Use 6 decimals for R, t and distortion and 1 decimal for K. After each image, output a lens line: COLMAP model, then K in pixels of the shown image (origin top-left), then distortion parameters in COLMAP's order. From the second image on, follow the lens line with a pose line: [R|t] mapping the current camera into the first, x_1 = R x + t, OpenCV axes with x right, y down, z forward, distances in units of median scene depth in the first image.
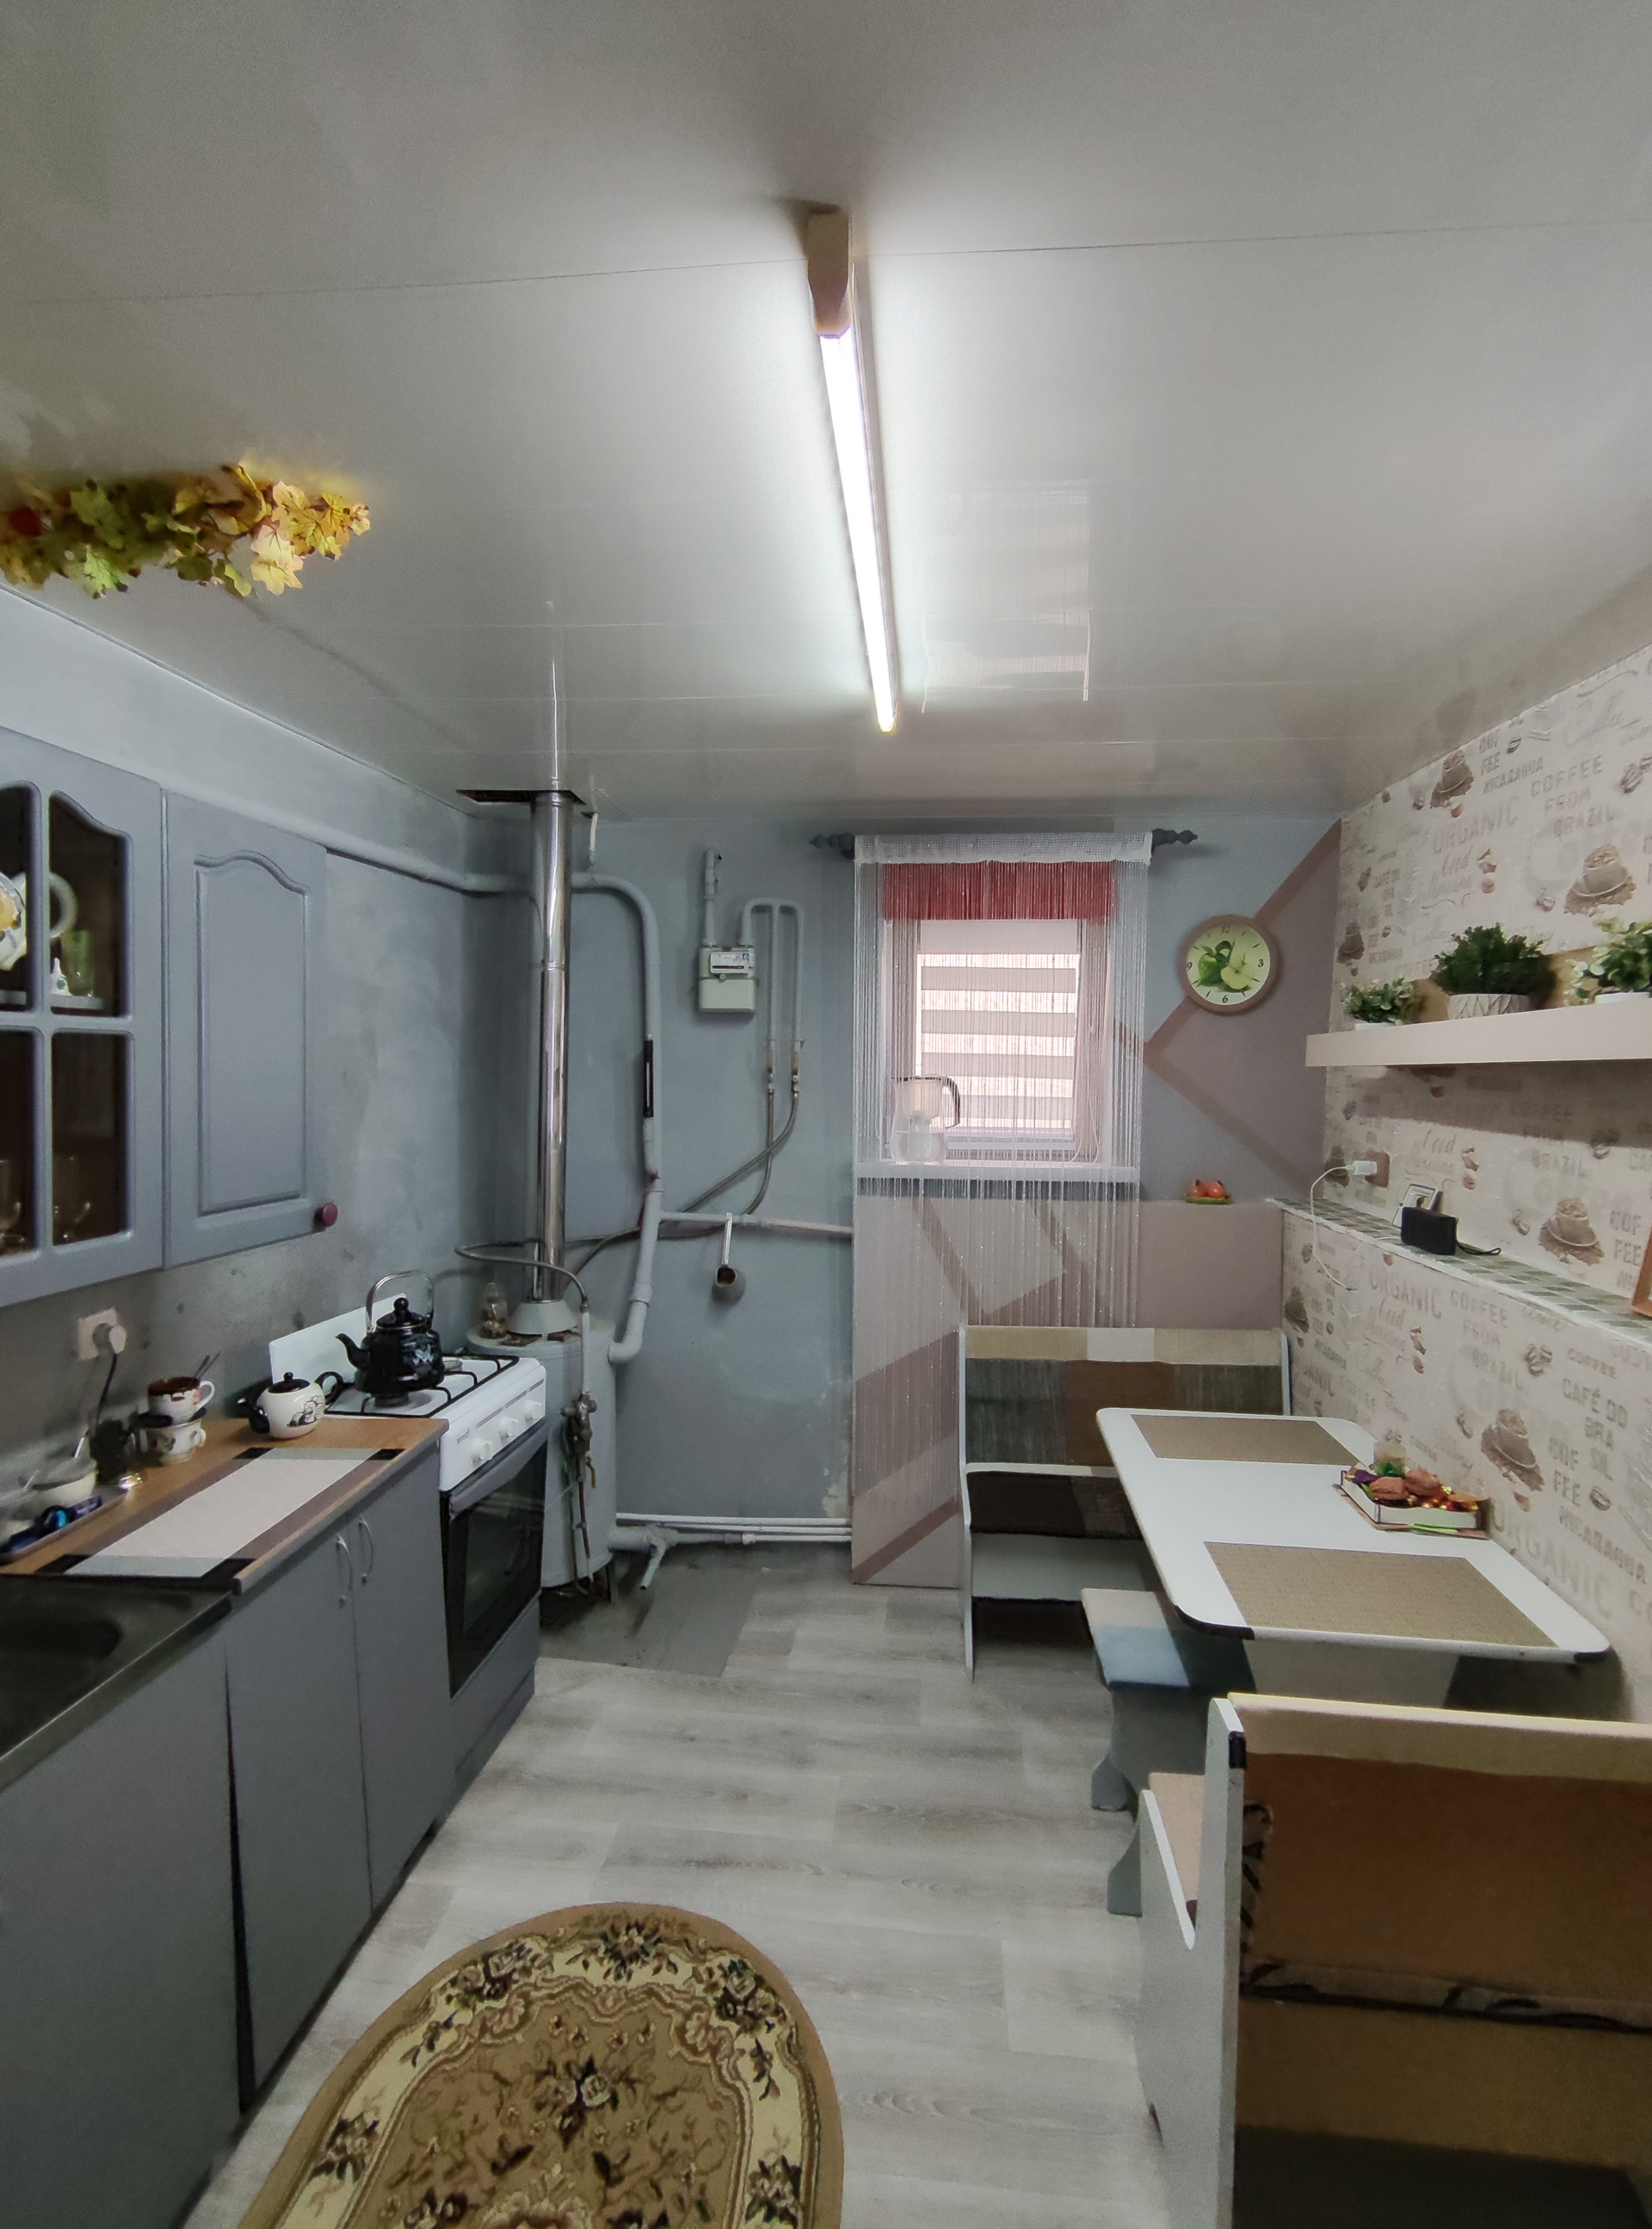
lens RADIAL K [[1022.9, 0, 825.0], [0, 1022.9, 1120.3], [0, 0, 1]] dist [0.013943, -0.008747]
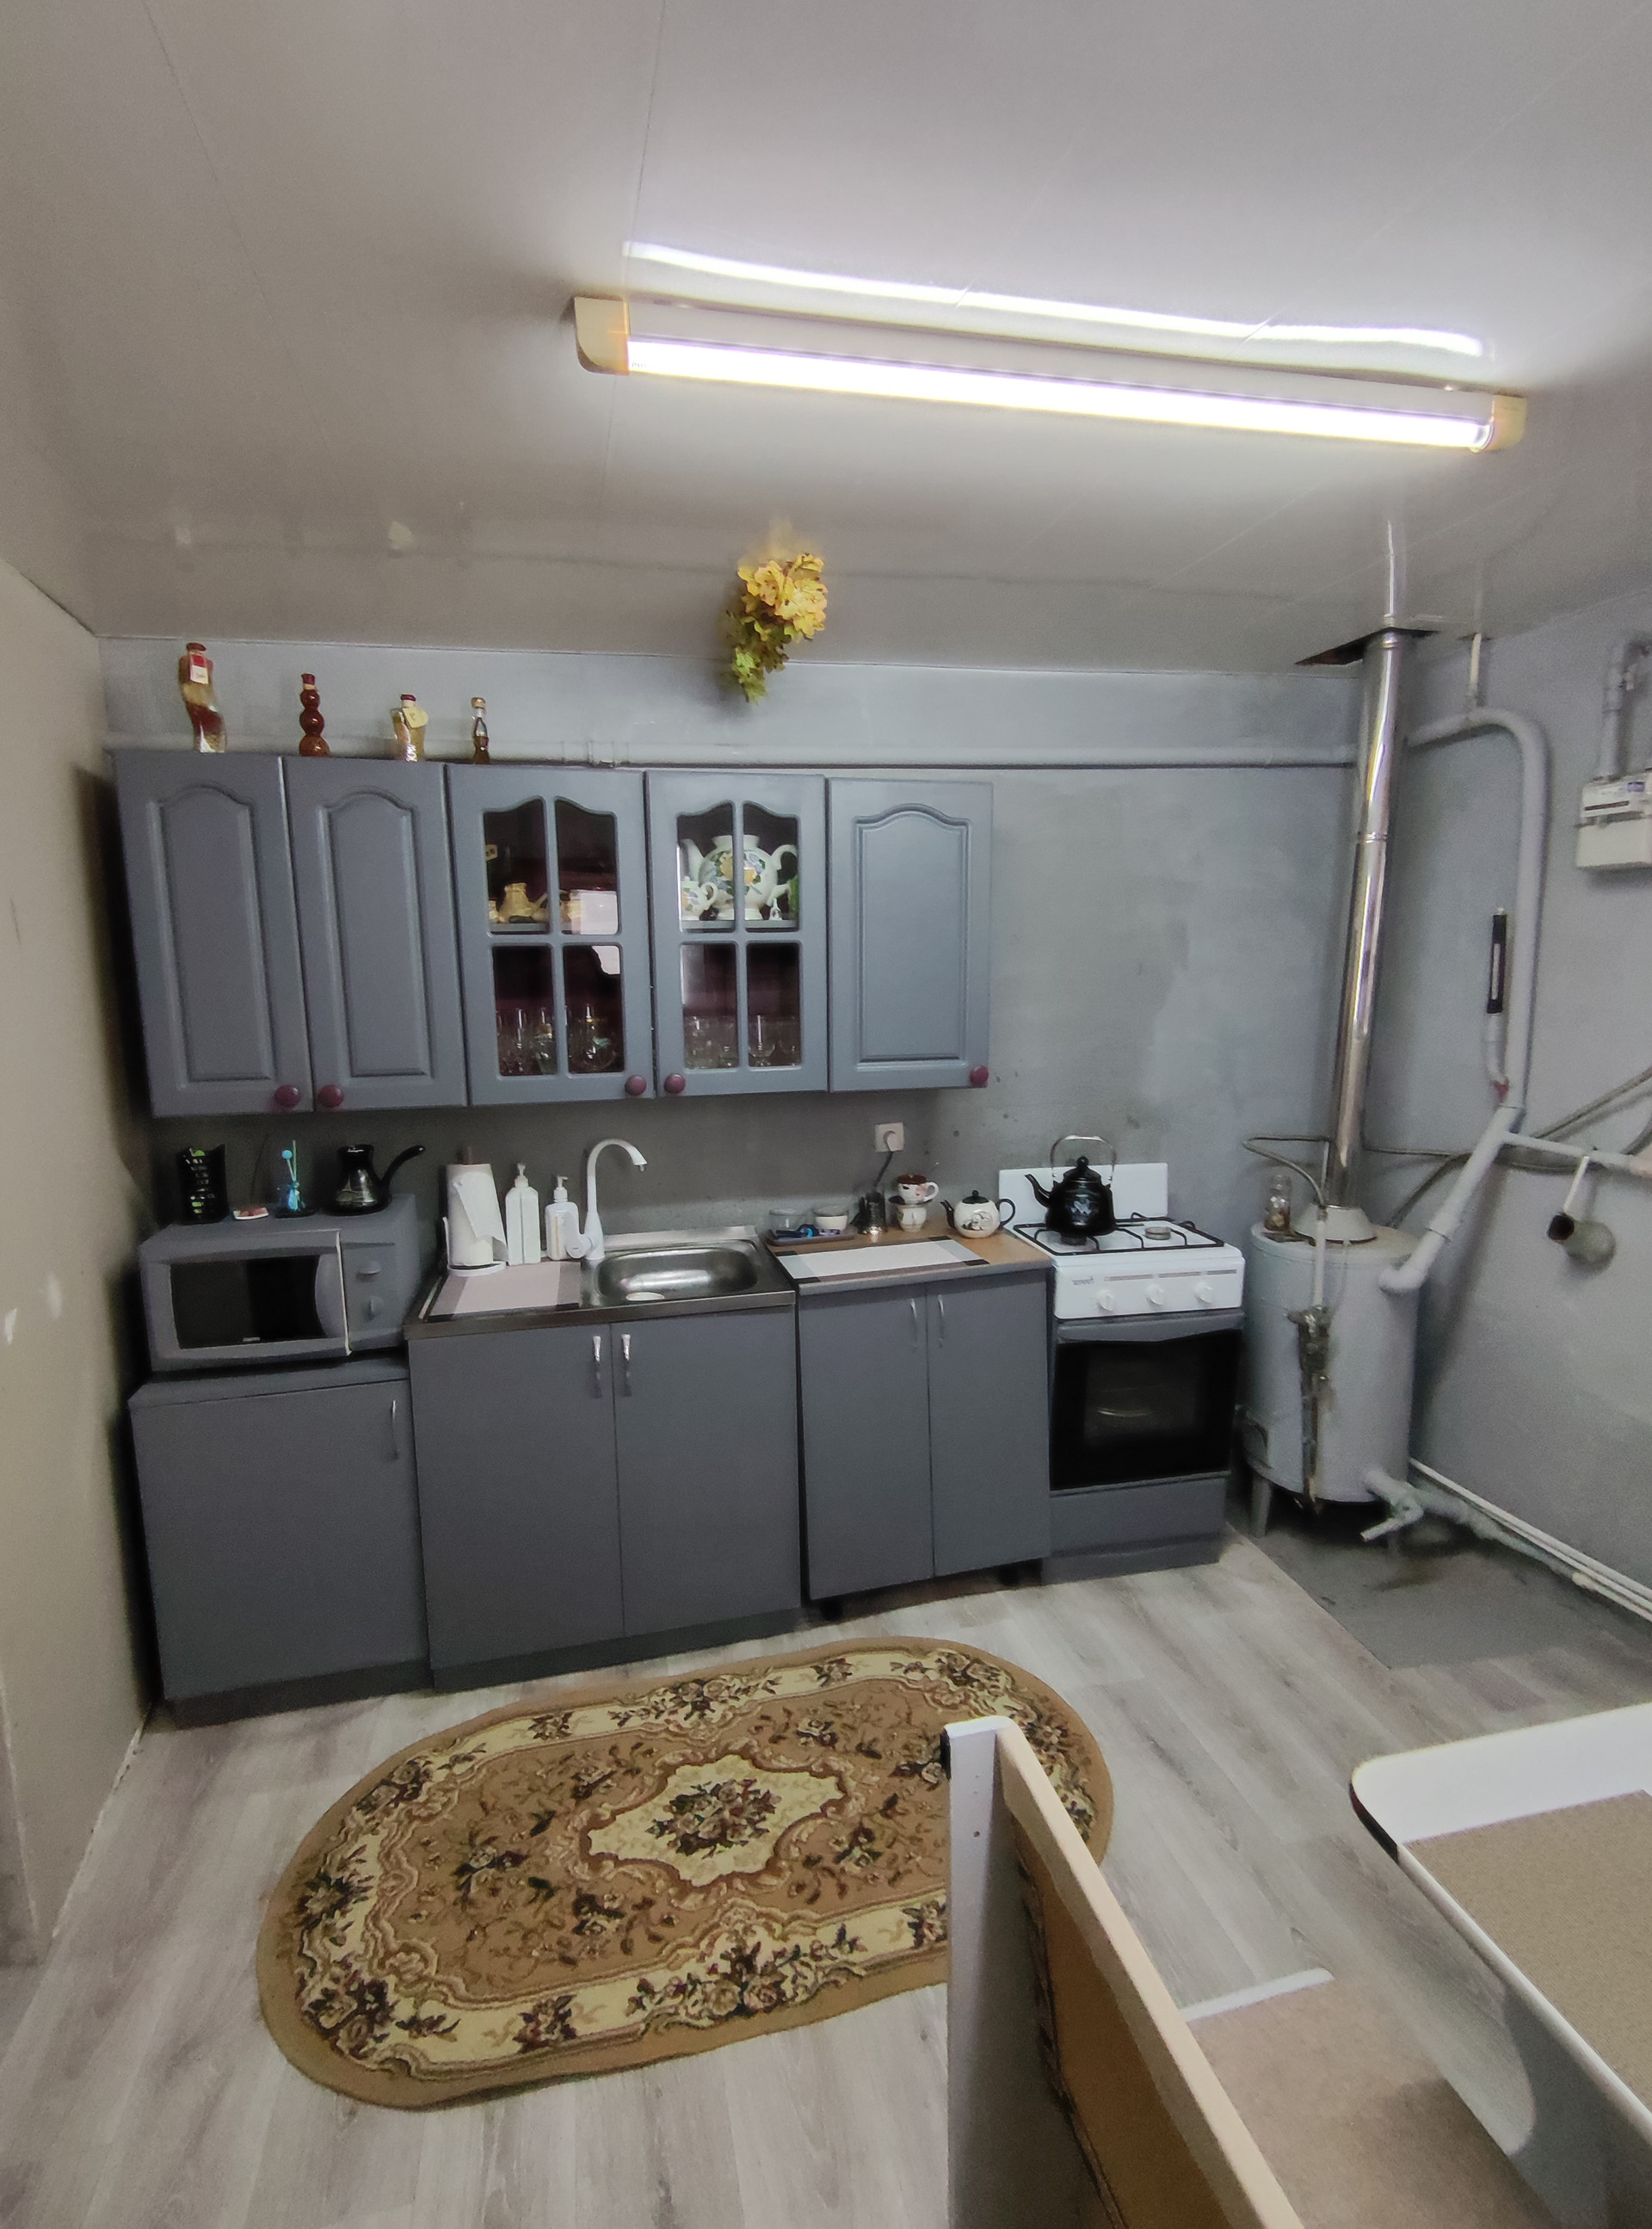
lens RADIAL K [[1022.9, 0, 825.0], [0, 1022.9, 1120.3], [0, 0, 1]] dist [0.013943, -0.008747]
pose [[0.332350, 0.130264, -0.934117, 0.473725], [-0.030700, 0.991386, 0.127328, -0.007210], [0.942656, -0.013640, 0.333486, 0.269075]]
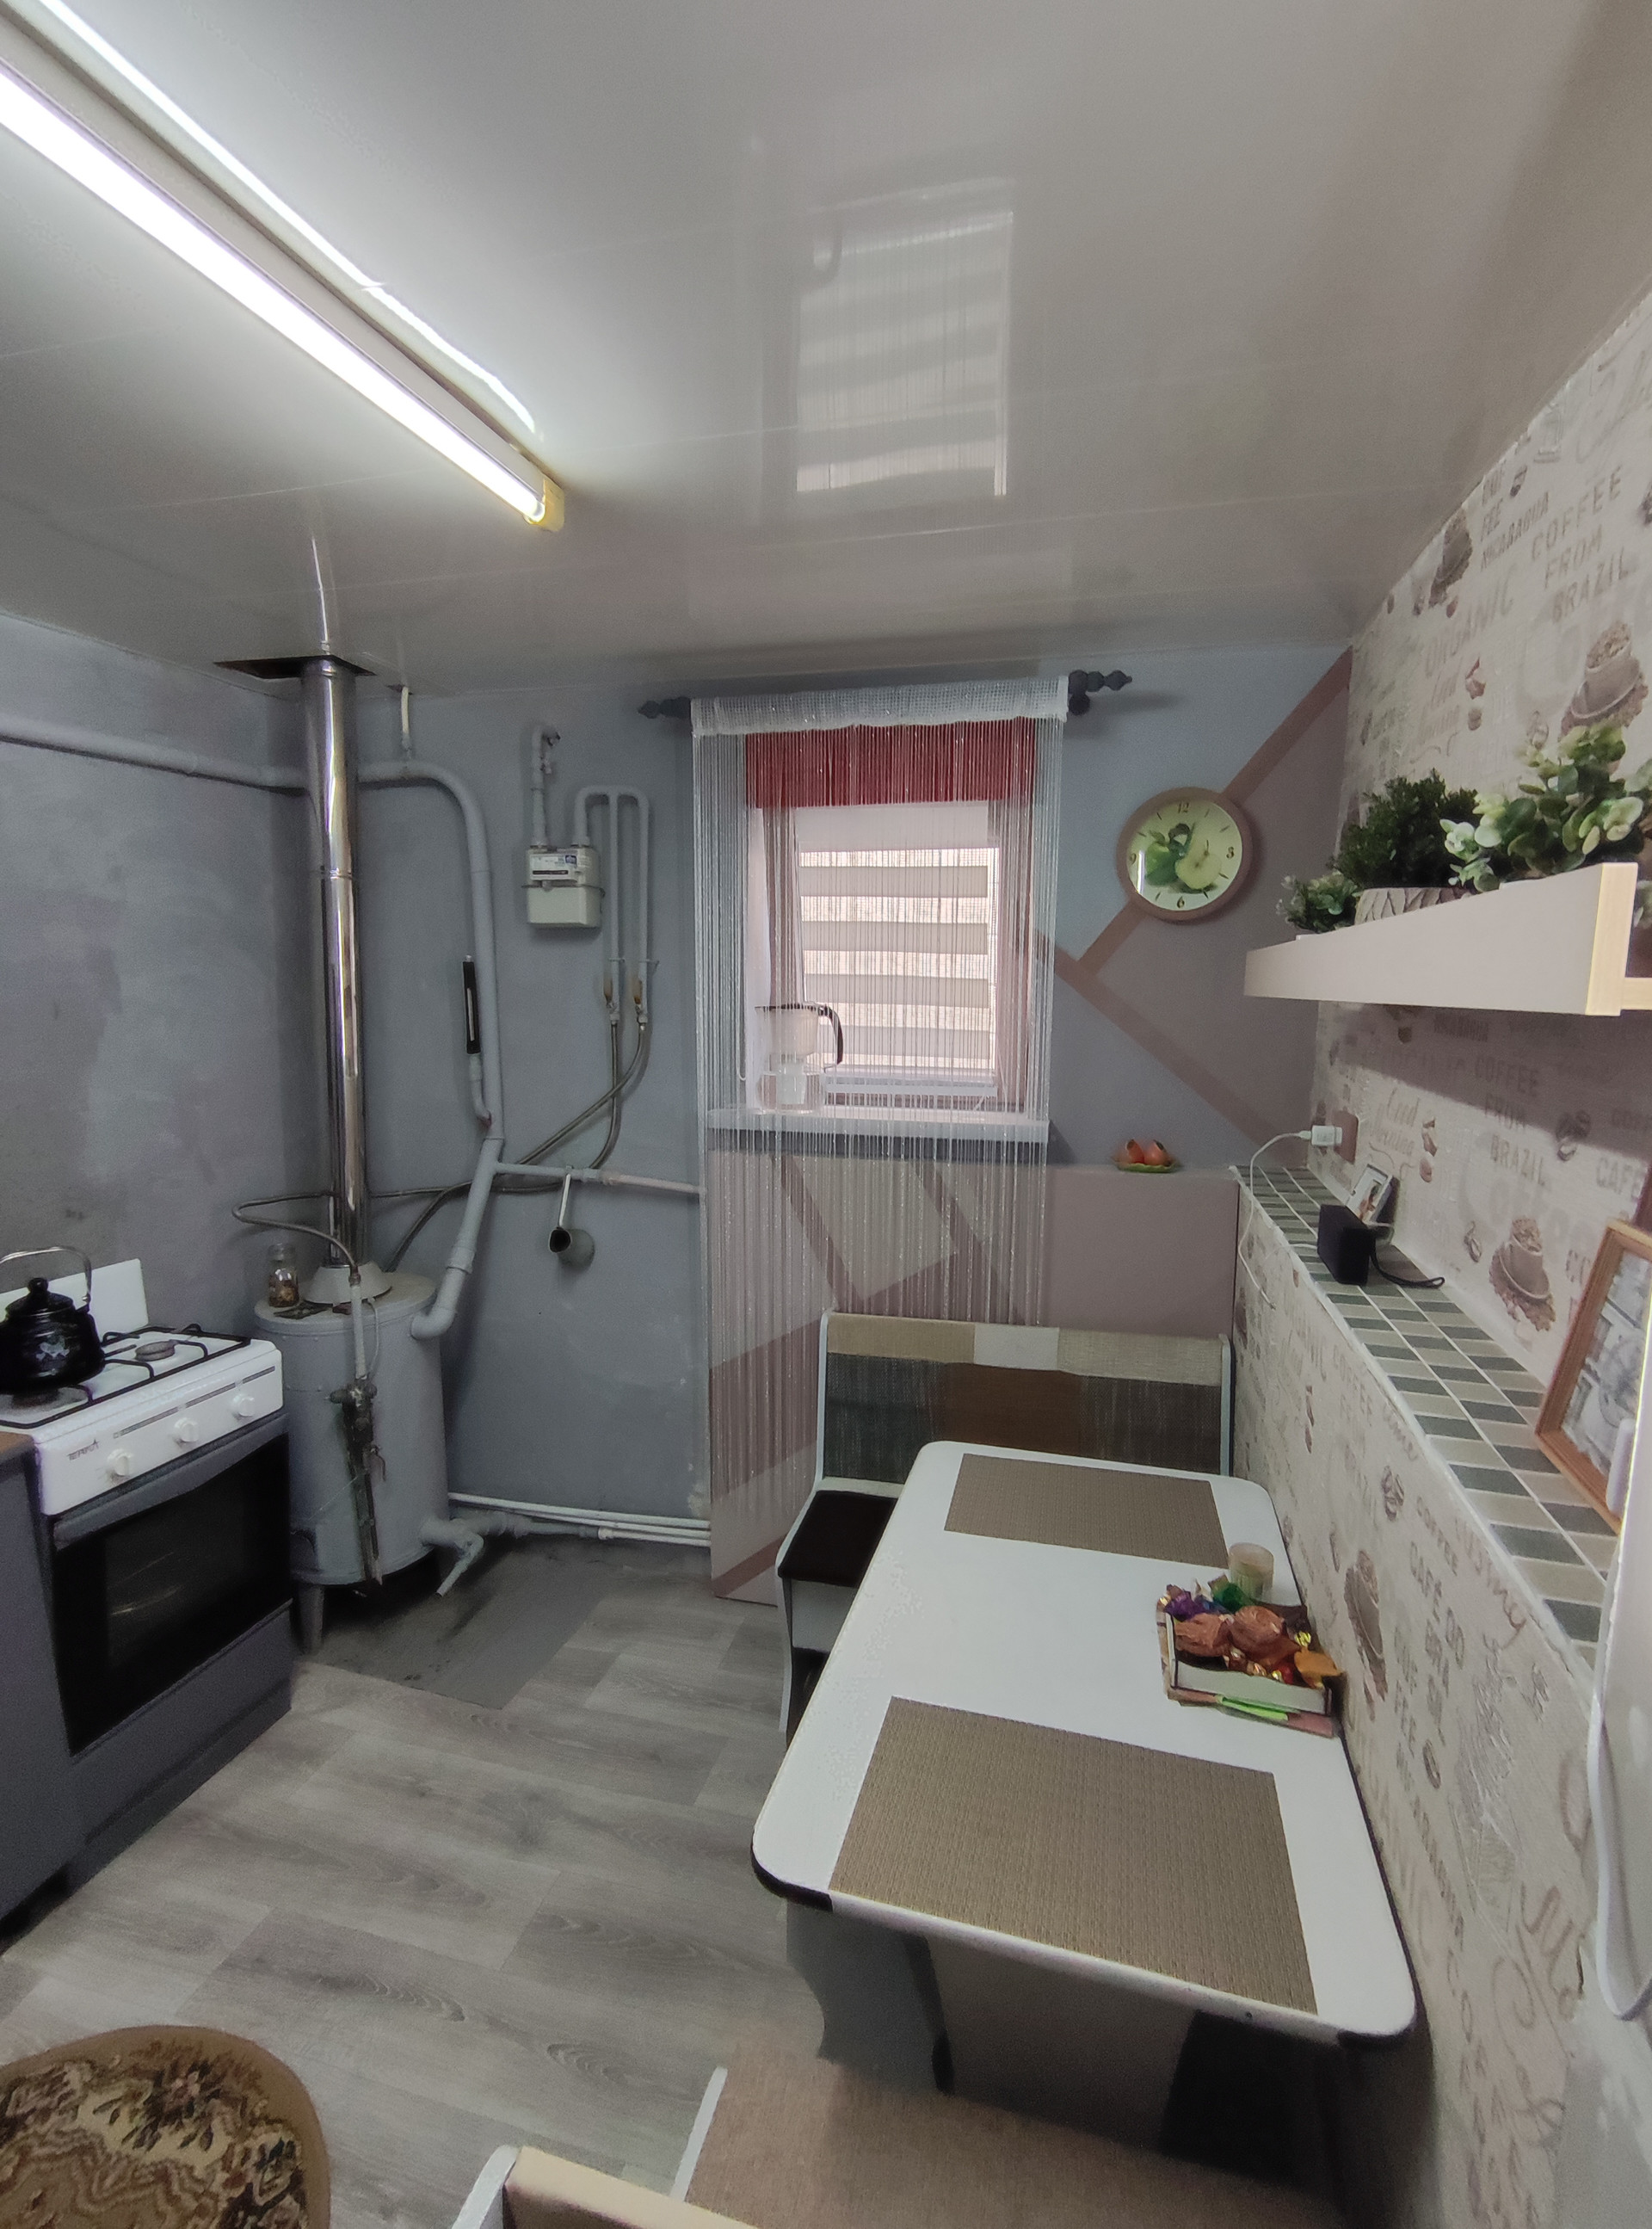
lens RADIAL K [[1017.7, 0, 832.5], [0, 1017.7, 1118.7], [0, 0, 1]] dist [0.013603, -0.006943]
pose [[0.987740, 0.017453, -0.155128, 0.290876], [-0.004284, 0.996387, 0.084825, -0.025236], [0.156048, -0.083121, 0.984246, 0.235282]]
